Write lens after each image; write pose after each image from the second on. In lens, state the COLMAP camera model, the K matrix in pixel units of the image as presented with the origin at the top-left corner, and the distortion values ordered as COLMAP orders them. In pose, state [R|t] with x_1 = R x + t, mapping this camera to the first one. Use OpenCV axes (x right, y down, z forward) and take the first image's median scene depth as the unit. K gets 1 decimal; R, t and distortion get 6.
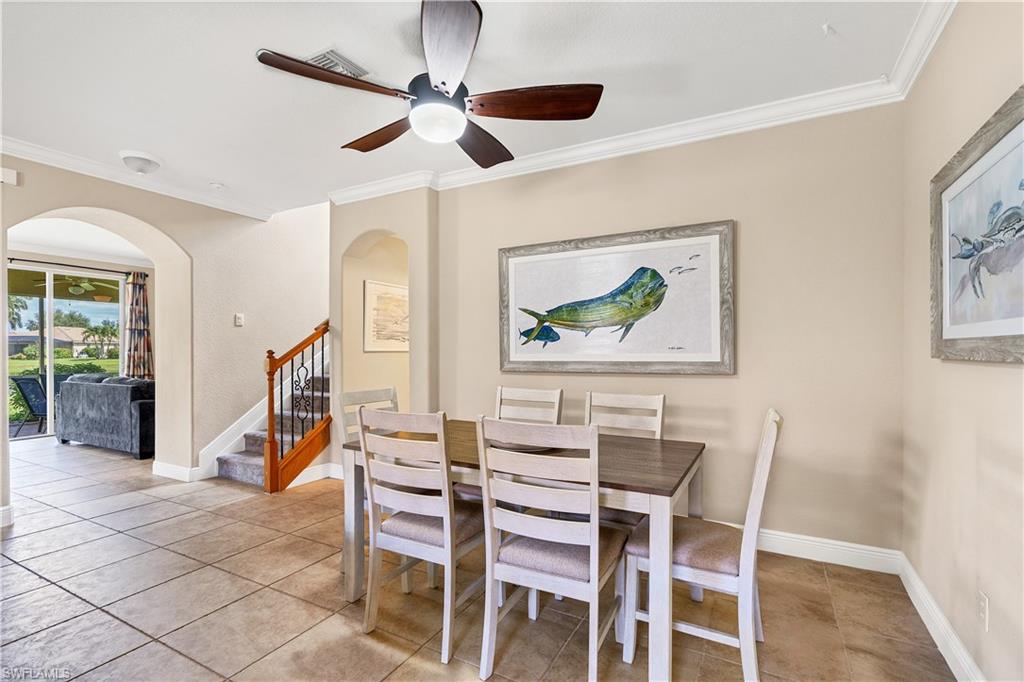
lens RADIAL K [[477.5, 0, 507.2], [0, 477.5, 348.2], [0, 0, 1]] dist [-0.008975, 0.000920]
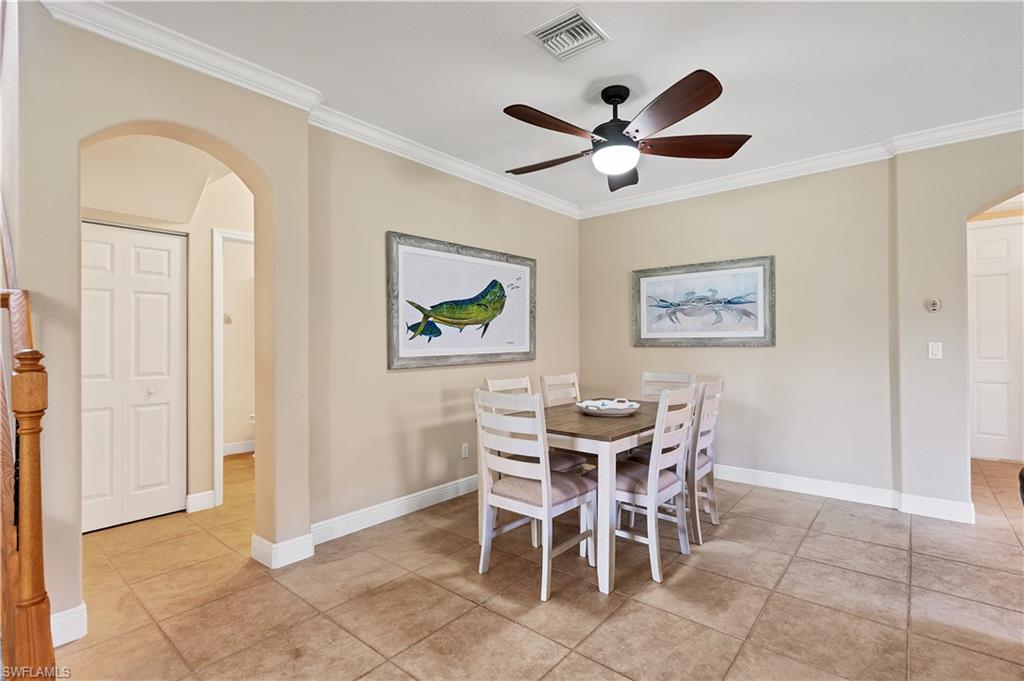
lens RADIAL K [[477.5, 0, 505.7], [0, 477.5, 337.8], [0, 0, 1]] dist [-0.008975, 0.000920]
pose [[0.208070, 0.006997, 0.978089, -0.880080], [0.003714, 0.999962, -0.007943, -0.002704], [-0.978107, 0.005285, 0.208036, 0.641913]]
